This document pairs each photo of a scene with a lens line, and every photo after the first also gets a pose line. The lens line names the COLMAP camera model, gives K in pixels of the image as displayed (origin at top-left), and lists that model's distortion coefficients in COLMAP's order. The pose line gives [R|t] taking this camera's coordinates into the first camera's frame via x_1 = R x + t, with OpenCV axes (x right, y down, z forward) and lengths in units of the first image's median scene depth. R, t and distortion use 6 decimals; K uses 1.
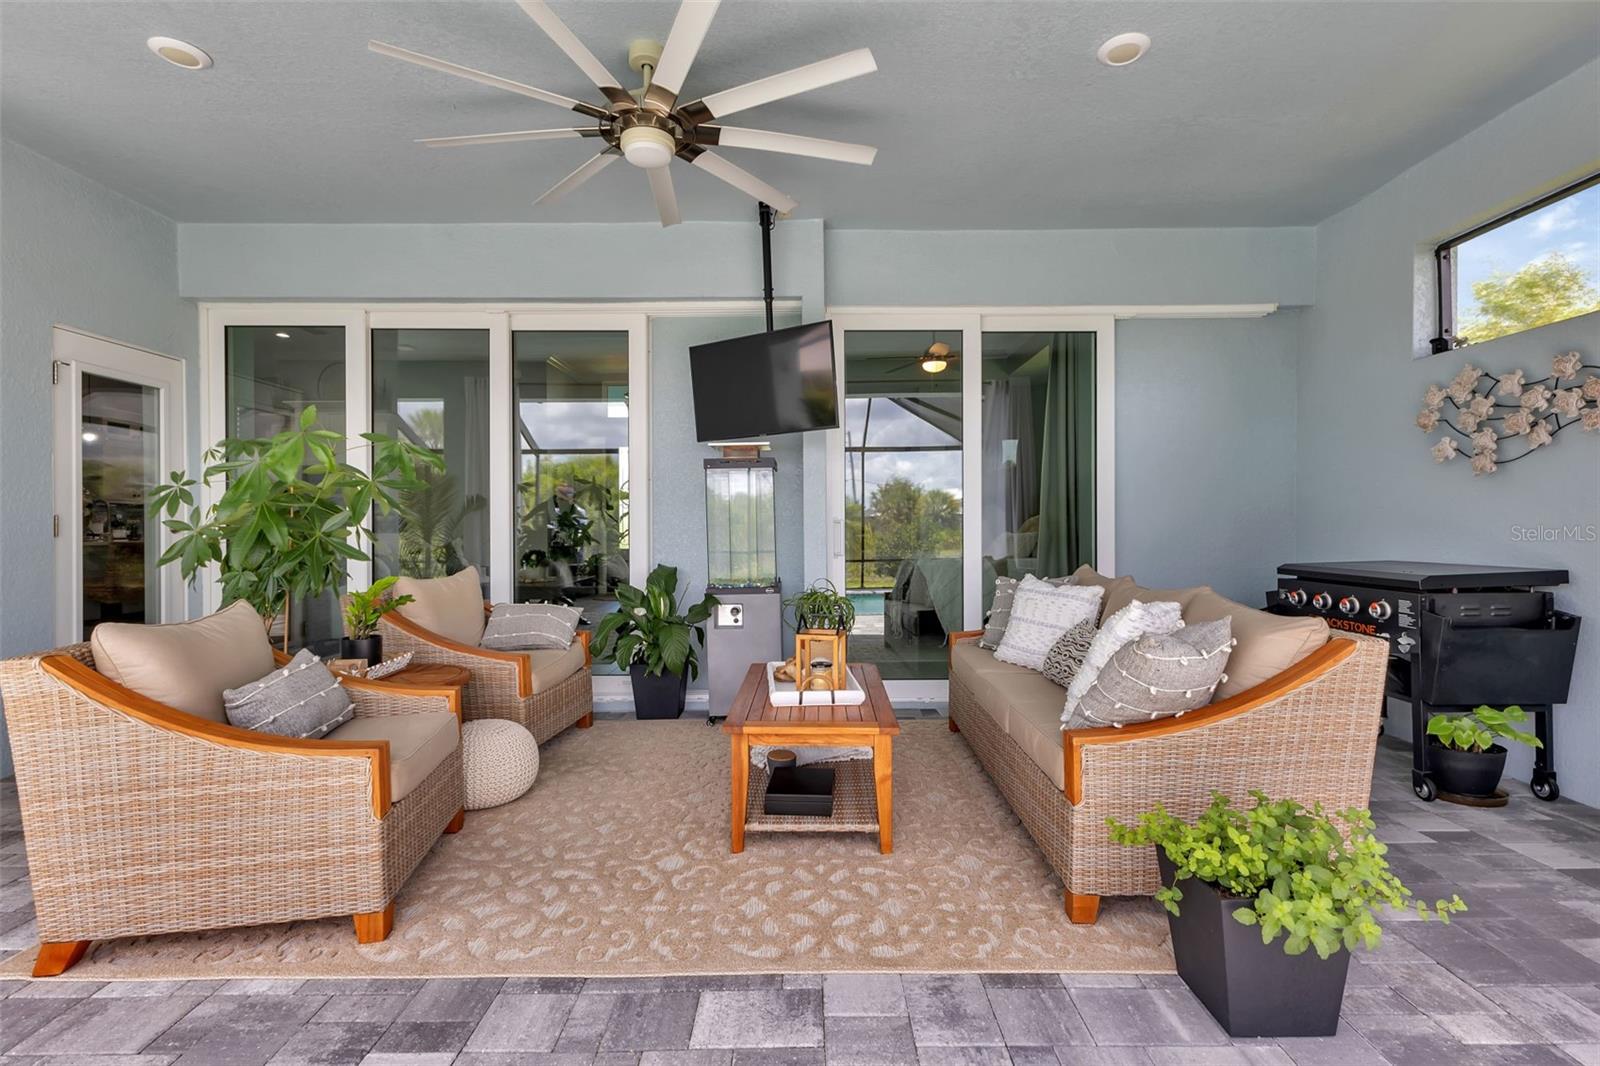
lens RADIAL K [[731.5, 0, 800.0], [0, 731.5, 533.0], [0, 0, 1]] dist [0.011279, -0.000902]
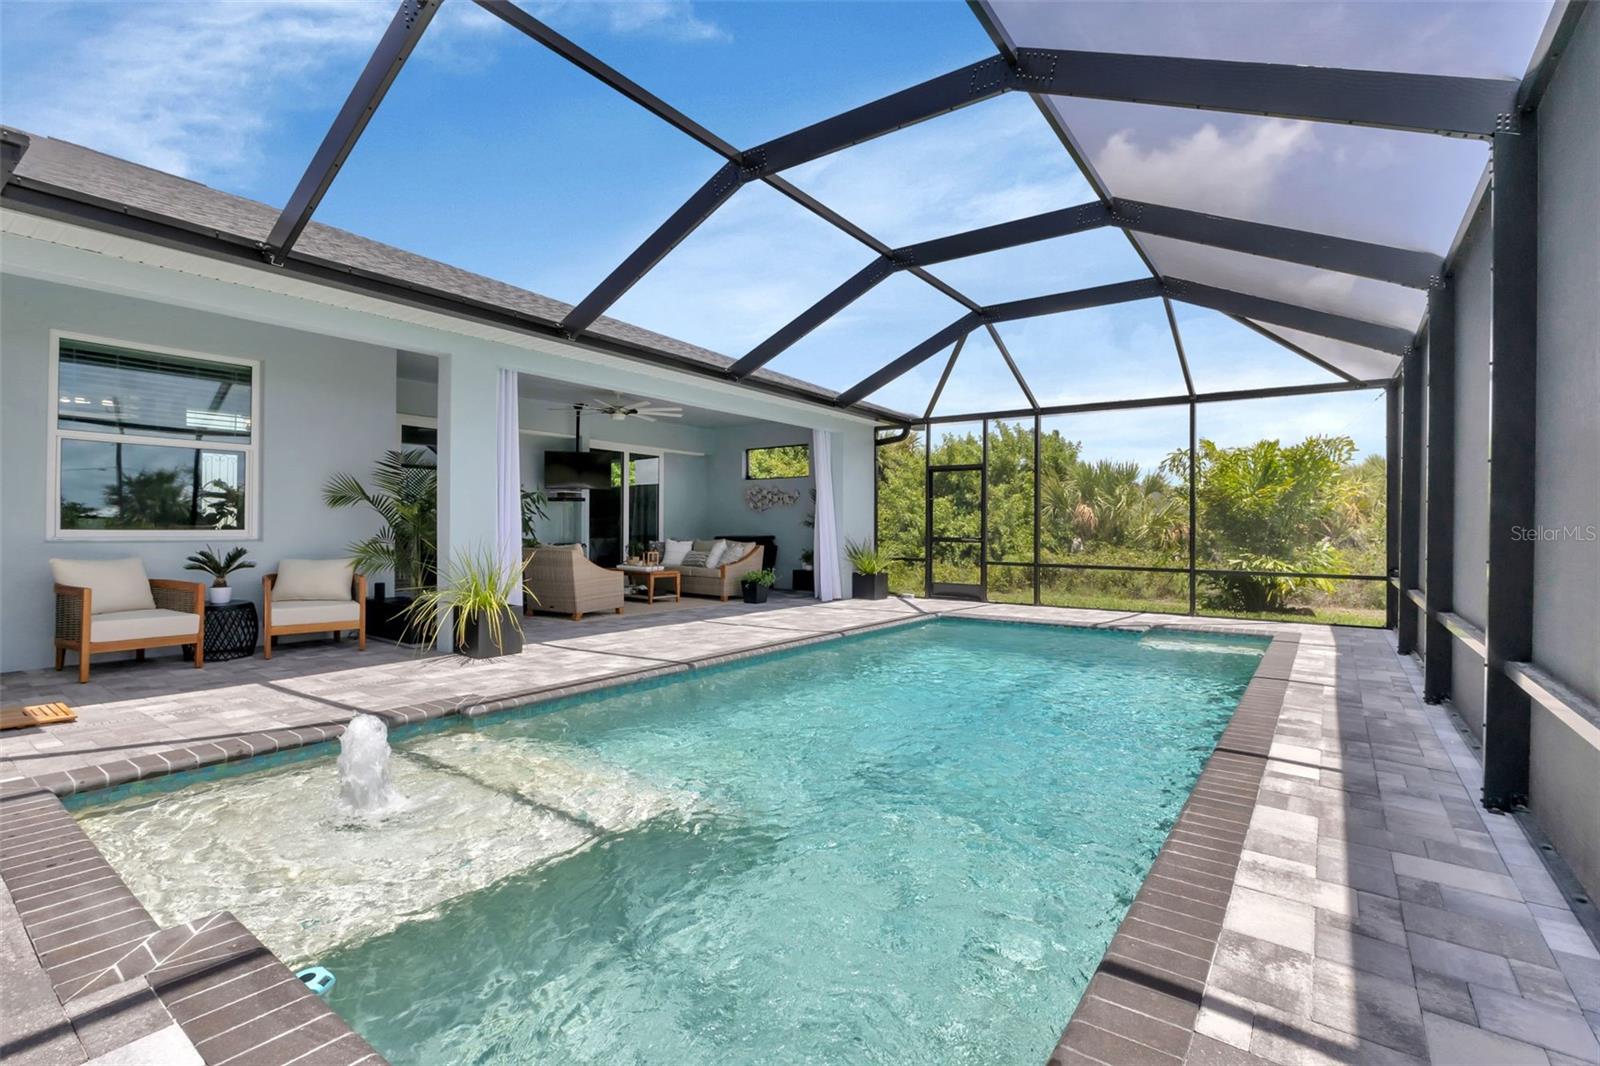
lens RADIAL K [[731.5, 0, 800.0], [0, 731.5, 533.0], [0, 0, 1]] dist [0.011279, -0.000902]
pose [[0.588696, 0.004153, 0.808344, -2.869292], [-0.003815, 0.999990, -0.002360, 0.051107], [-0.808346, -0.001694, 0.588706, -2.020526]]
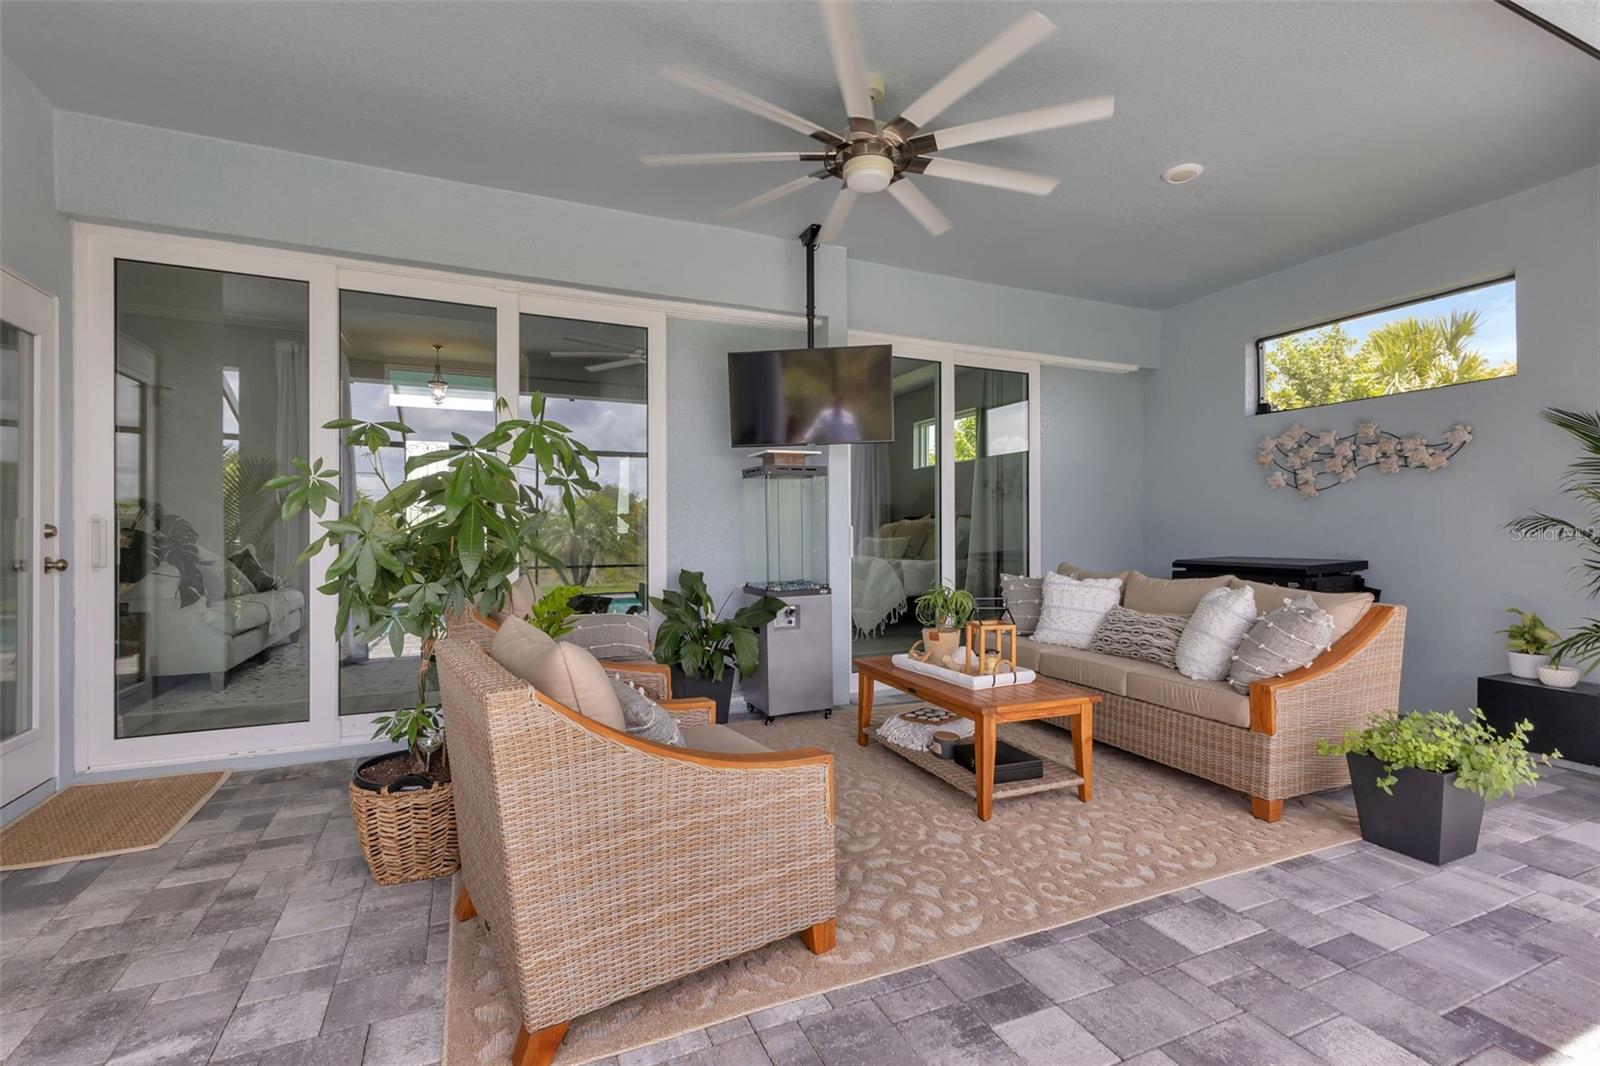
lens RADIAL K [[718.1, 0, 800.0], [0, 718.1, 533.0], [0, 0, 1]] dist [0.013831, -0.000247]
pose [[0.914064, 0.001614, 0.405566, -0.815022], [0.001422, 0.999973, -0.007185, 0.001671], [-0.405567, 0.007144, 0.914038, 0.101921]]
